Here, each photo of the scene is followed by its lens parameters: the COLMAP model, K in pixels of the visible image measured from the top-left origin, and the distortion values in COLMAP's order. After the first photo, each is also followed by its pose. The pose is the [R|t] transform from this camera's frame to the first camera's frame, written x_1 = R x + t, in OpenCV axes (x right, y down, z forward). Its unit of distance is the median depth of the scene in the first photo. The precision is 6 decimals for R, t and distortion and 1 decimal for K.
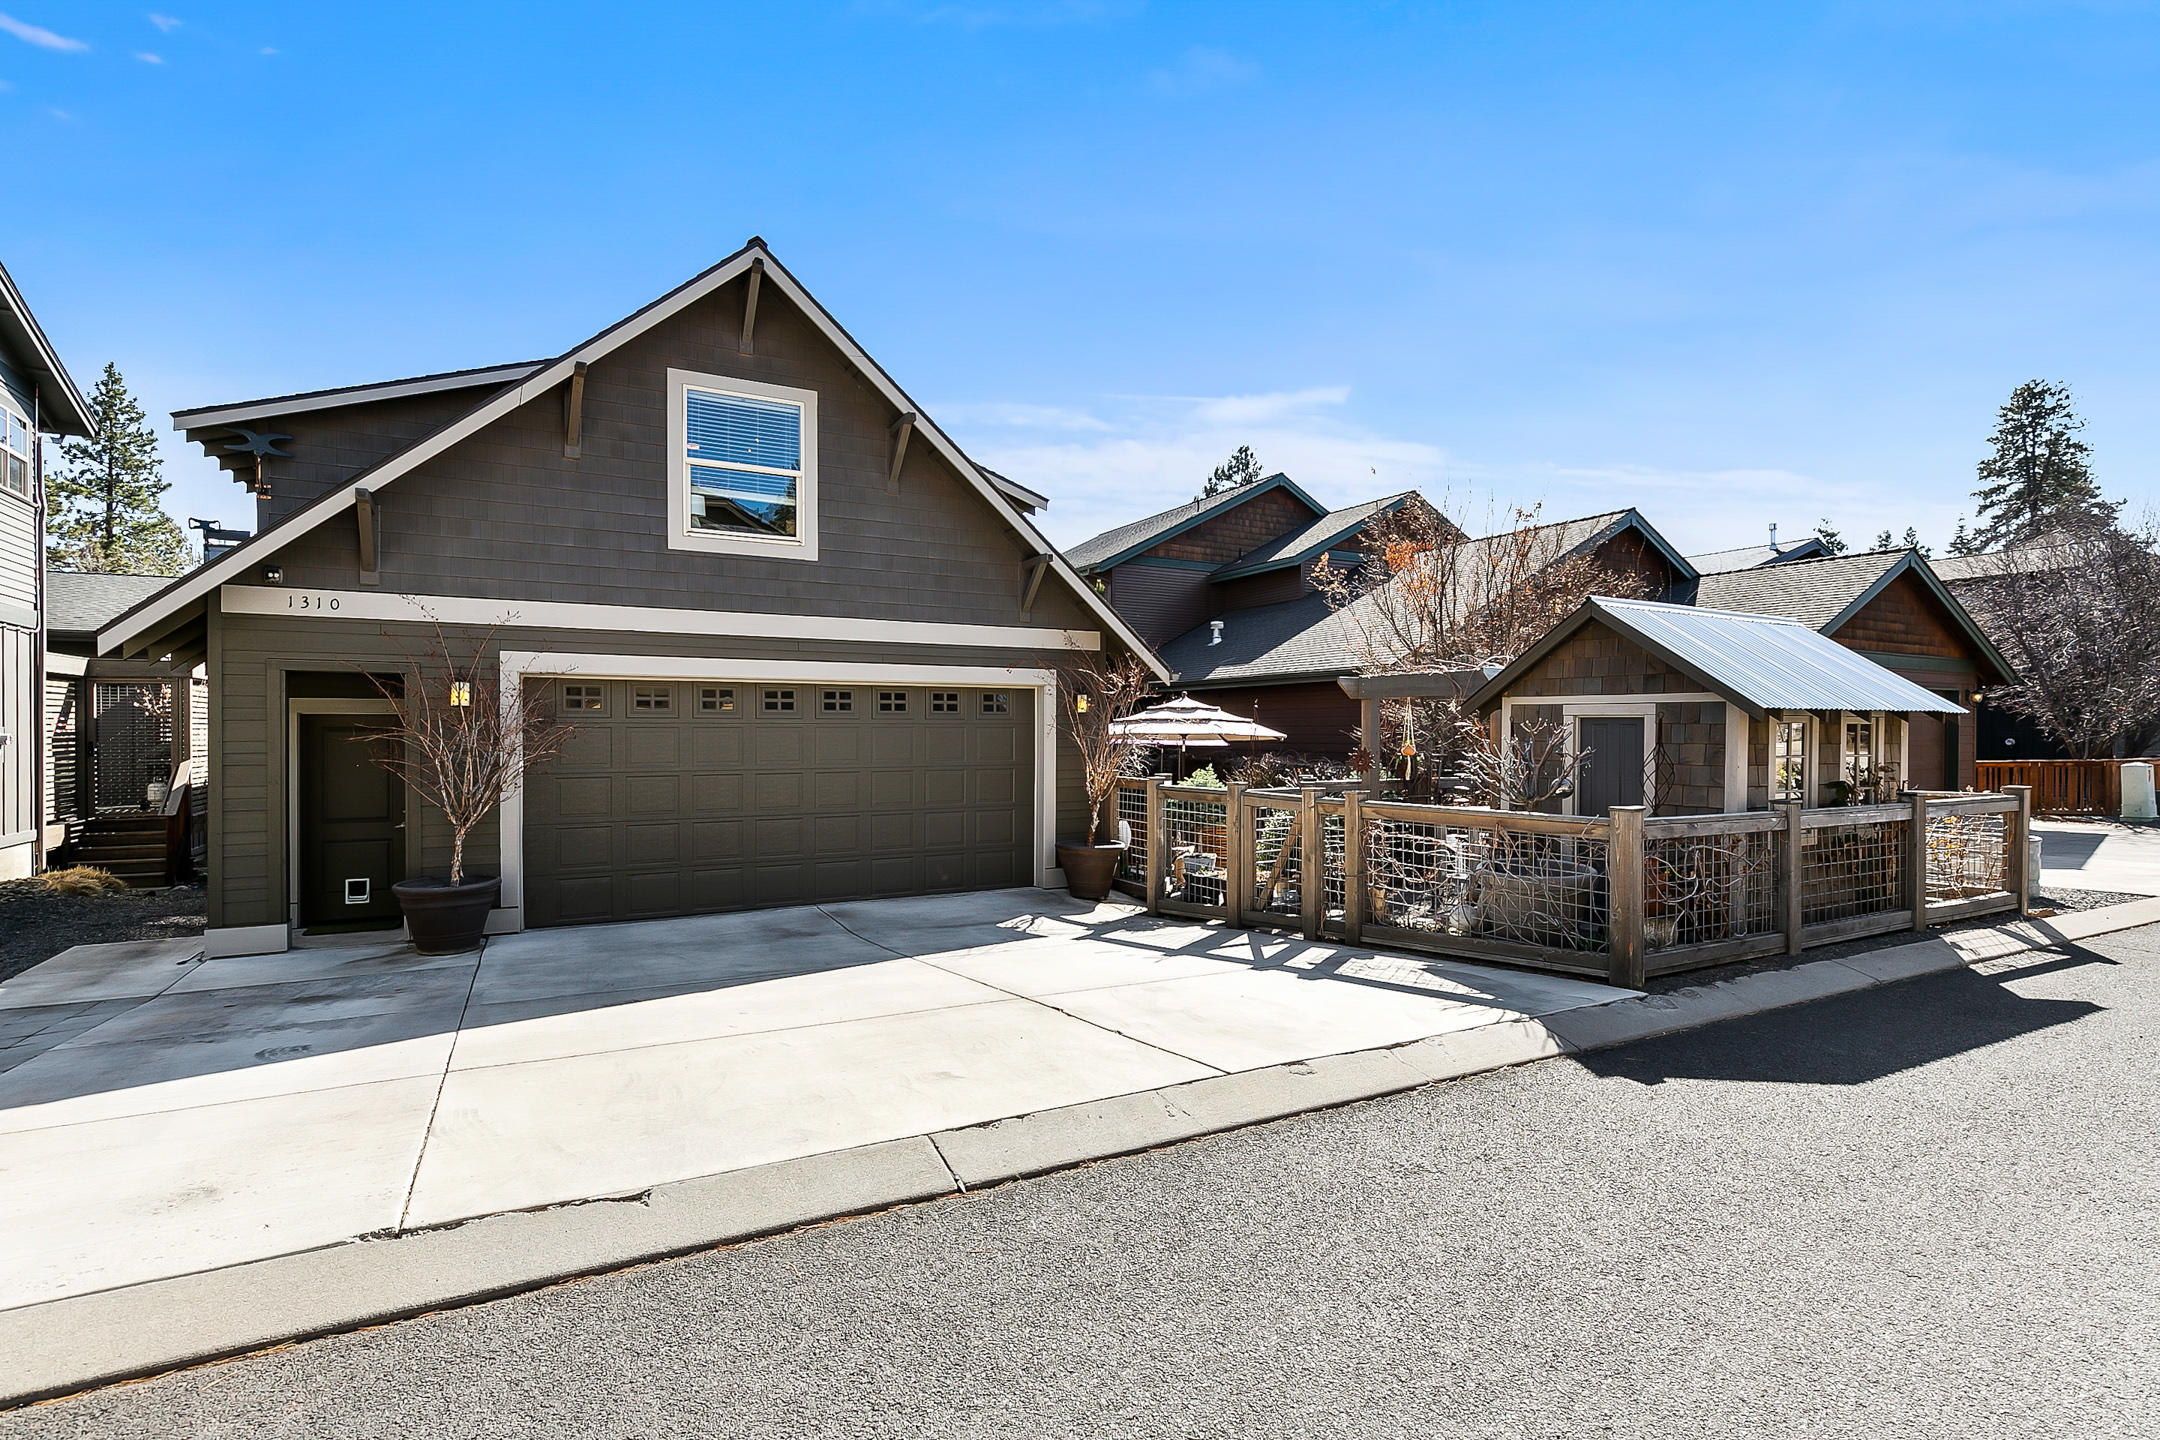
lens RADIAL K [[1033.6, 0, 1080.0], [0, 1033.6, 720.0], [0, 0, 1]] dist [-0.002954, -0.000097]
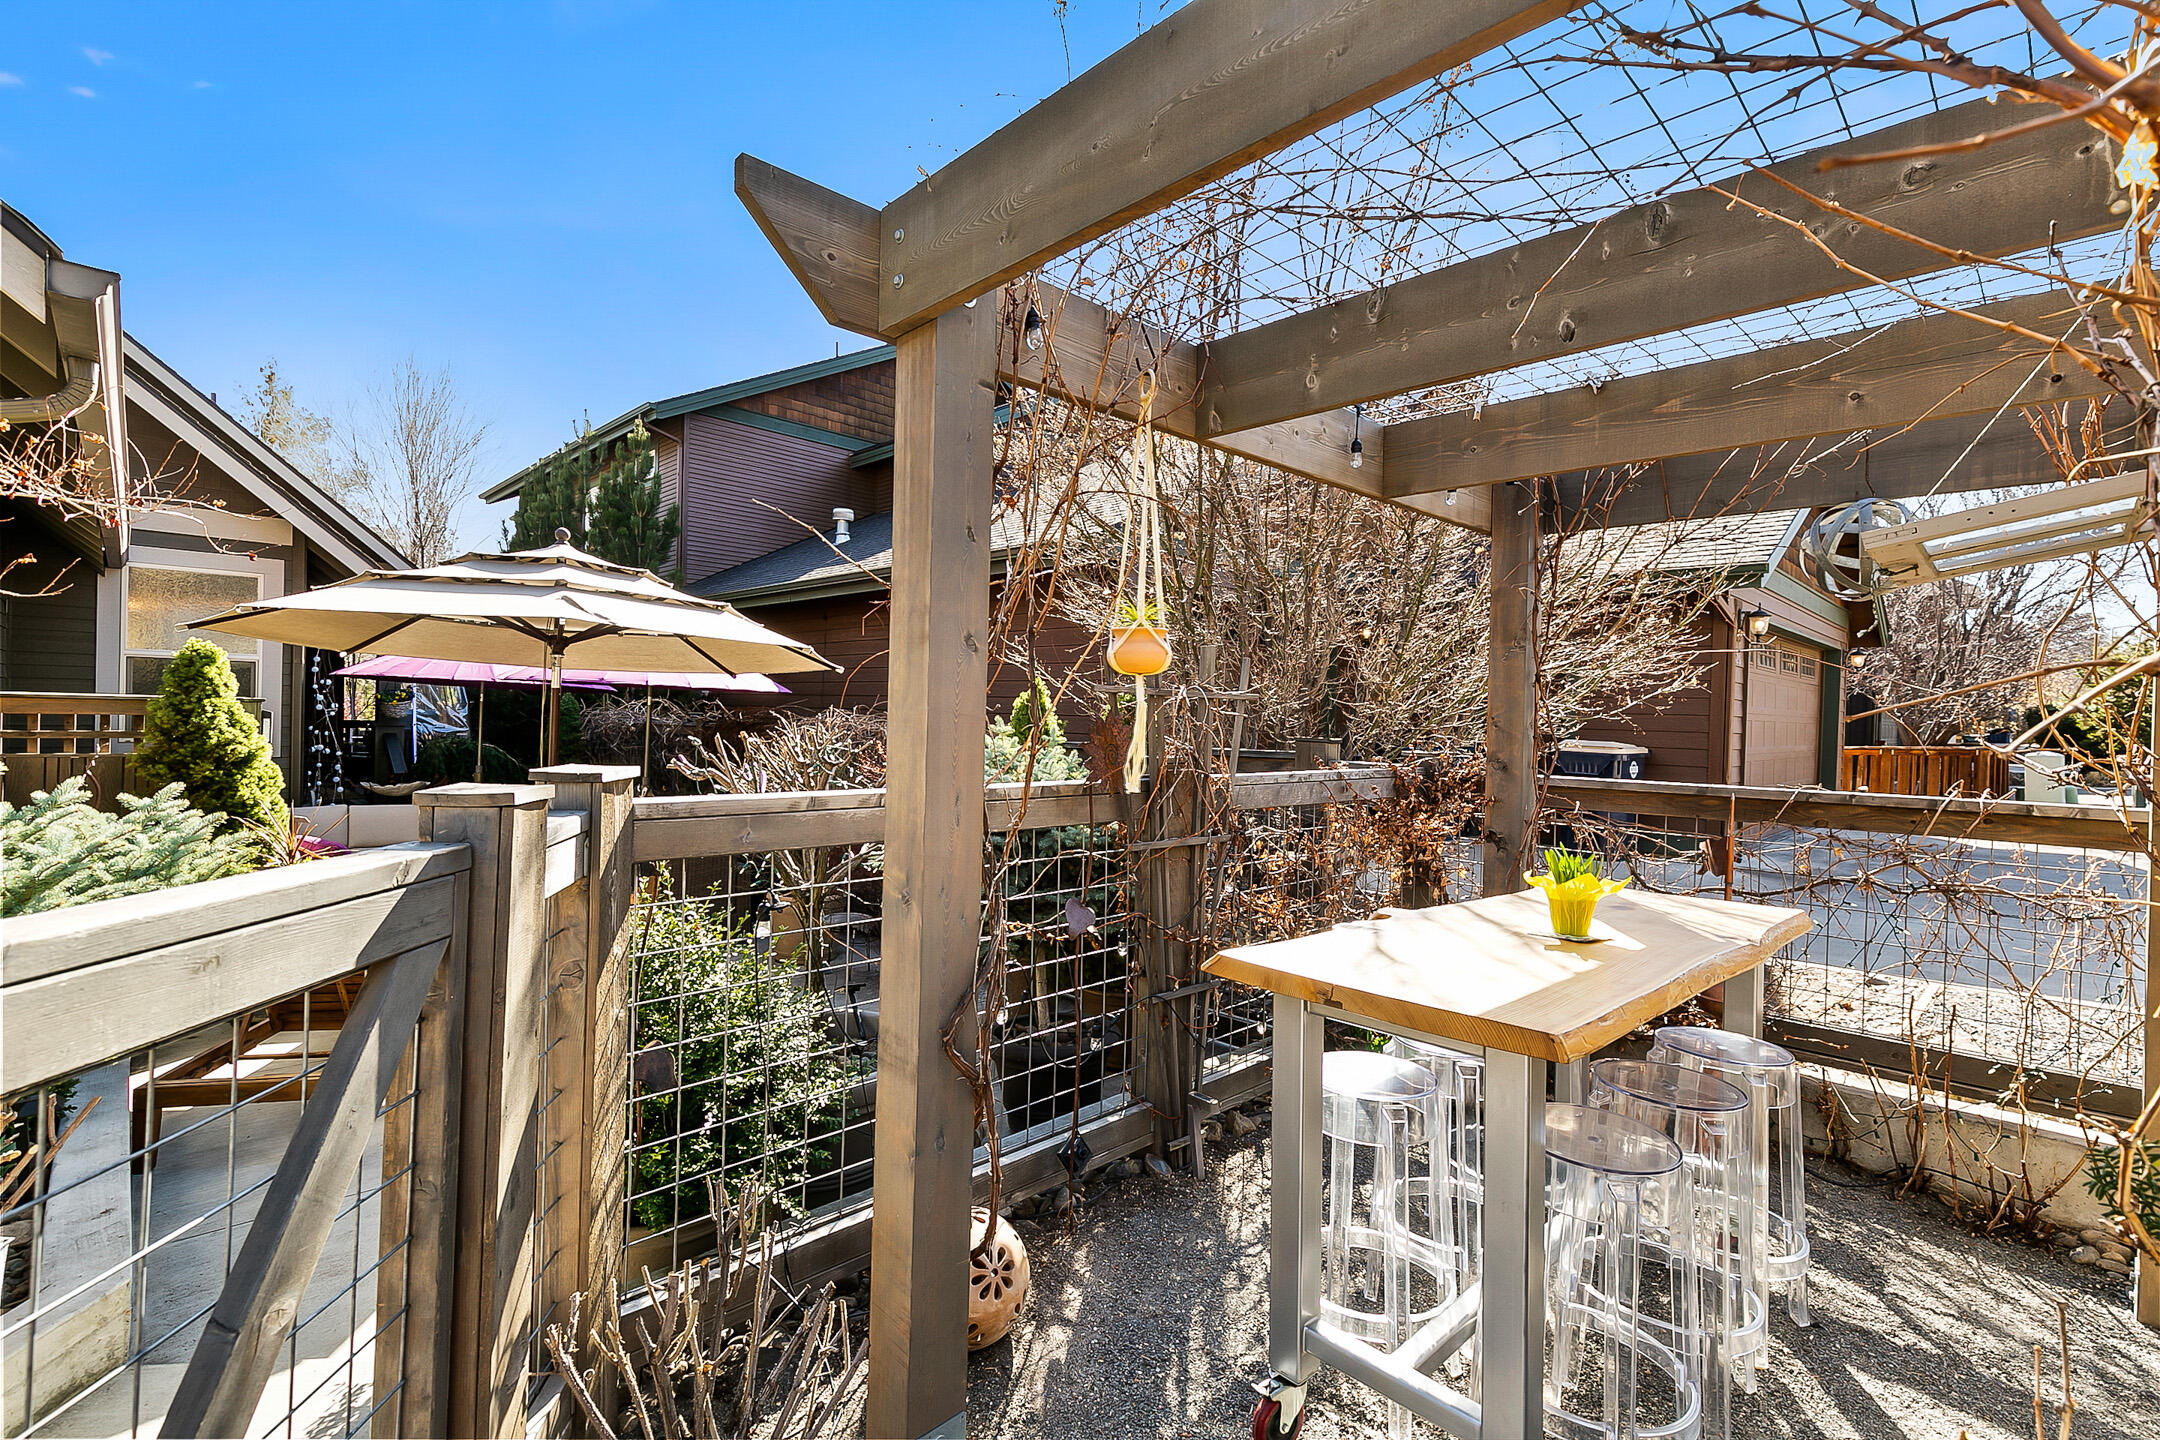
lens RADIAL K [[999.7, 0, 1080.0], [0, 999.7, 720.0], [0, 0, 1]] dist [0.011181, 0.000202]
pose [[0.963049, 0.024915, 0.268170, 0.110564], [-0.032554, 0.999180, 0.024076, 0.016743], [-0.267350, -0.031916, 0.963071, 0.353747]]
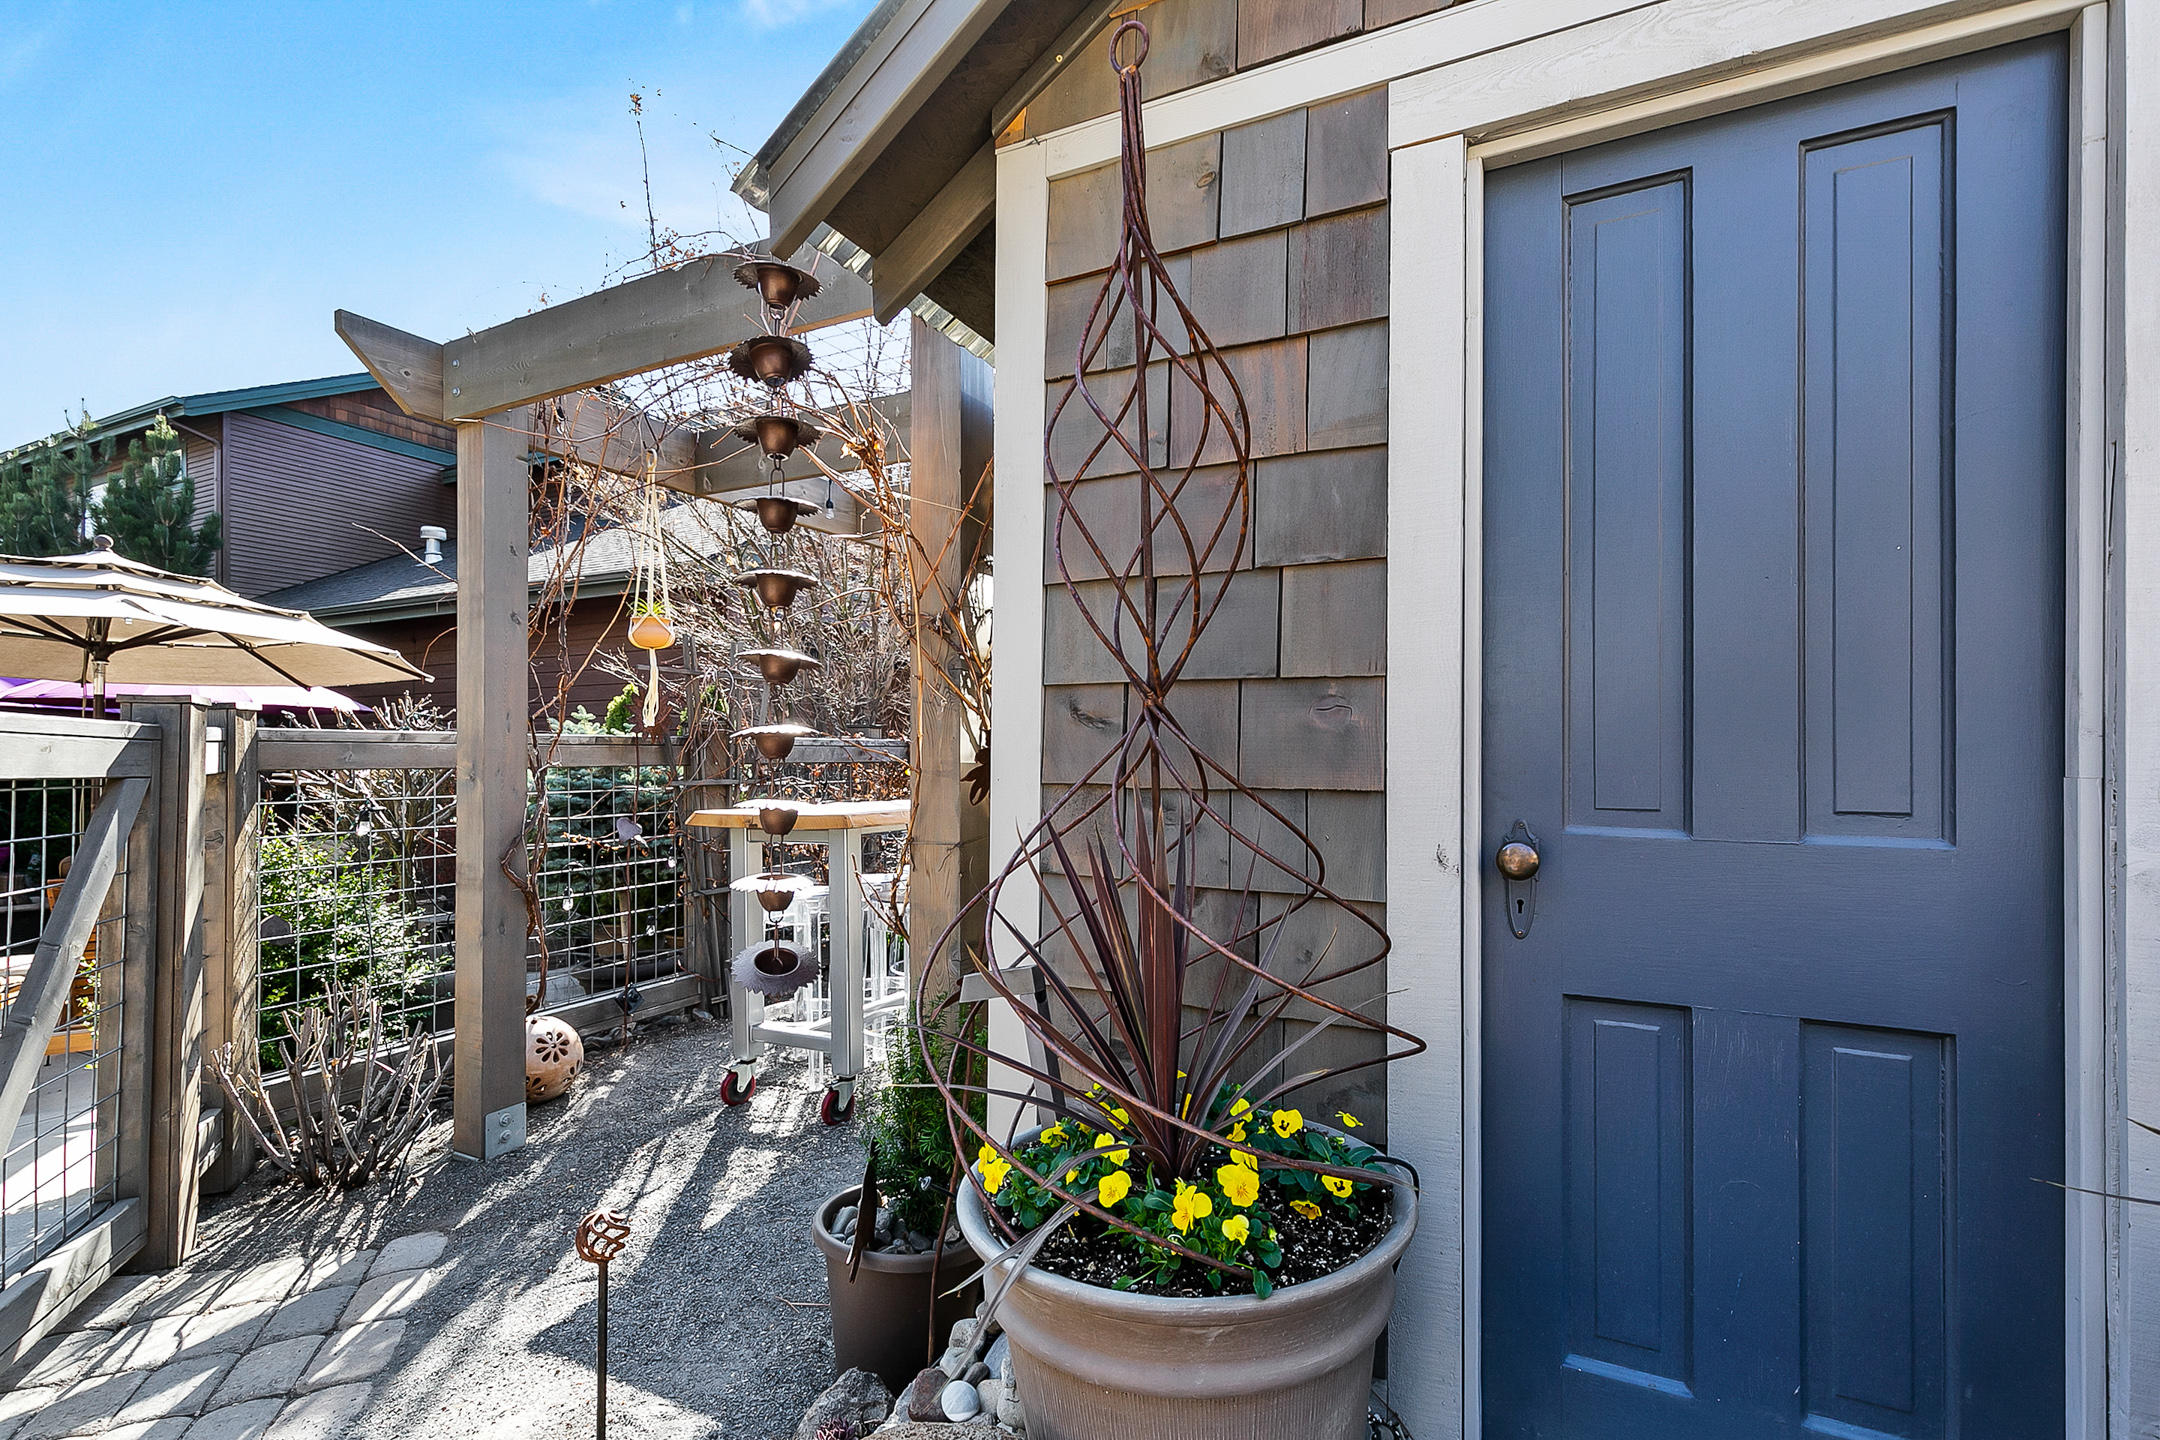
lens RADIAL K [[990.7, 0, 1067.9], [0, 990.7, 744.5], [0, 0, 1]] dist [0.019453, -0.005516]
pose [[0.825894, 0.003270, 0.563815, 0.110073], [-0.009203, 0.999928, 0.007682, 0.025372], [-0.563750, -0.011533, 0.825865, 0.299315]]
